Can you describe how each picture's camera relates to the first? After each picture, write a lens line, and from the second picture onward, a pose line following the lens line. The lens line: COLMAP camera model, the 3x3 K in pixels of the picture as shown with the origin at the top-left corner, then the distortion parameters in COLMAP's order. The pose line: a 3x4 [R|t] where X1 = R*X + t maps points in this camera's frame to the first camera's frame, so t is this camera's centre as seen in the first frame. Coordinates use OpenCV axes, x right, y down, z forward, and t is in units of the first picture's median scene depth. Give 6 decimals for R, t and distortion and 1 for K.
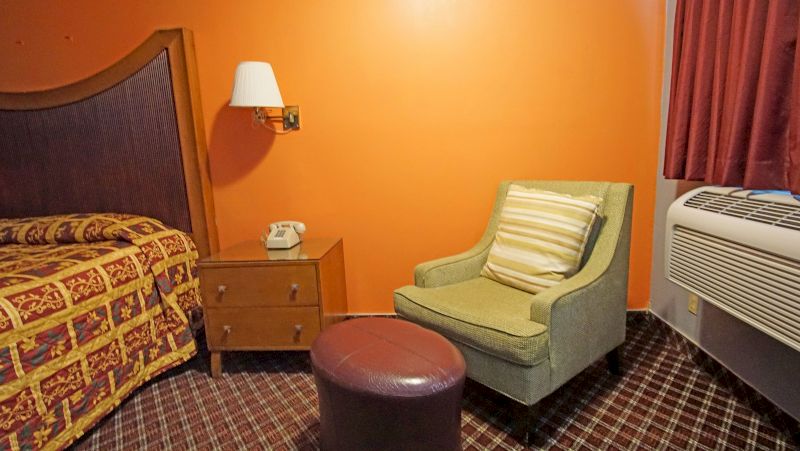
lens RADIAL K [[427.2, 0, 400.0], [0, 427.2, 225.5], [0, 0, 1]] dist [-0.021009, 0.000214]
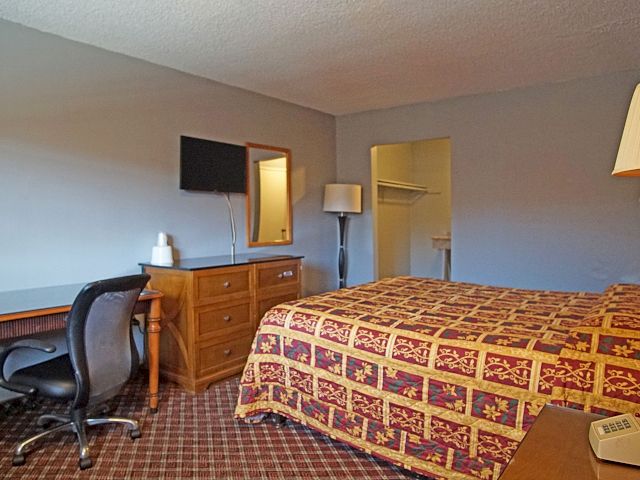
lens RADIAL K [[478.8, 0, 317.5], [0, 478.8, 253.6], [0, 0, 1]] dist [-0.027304, -0.002927]
pose [[-0.560683, 0.101199, -0.821823, 0.379486], [-0.122235, 0.971514, 0.203026, -0.294280], [0.818958, 0.214288, -0.532342, 1.186284]]
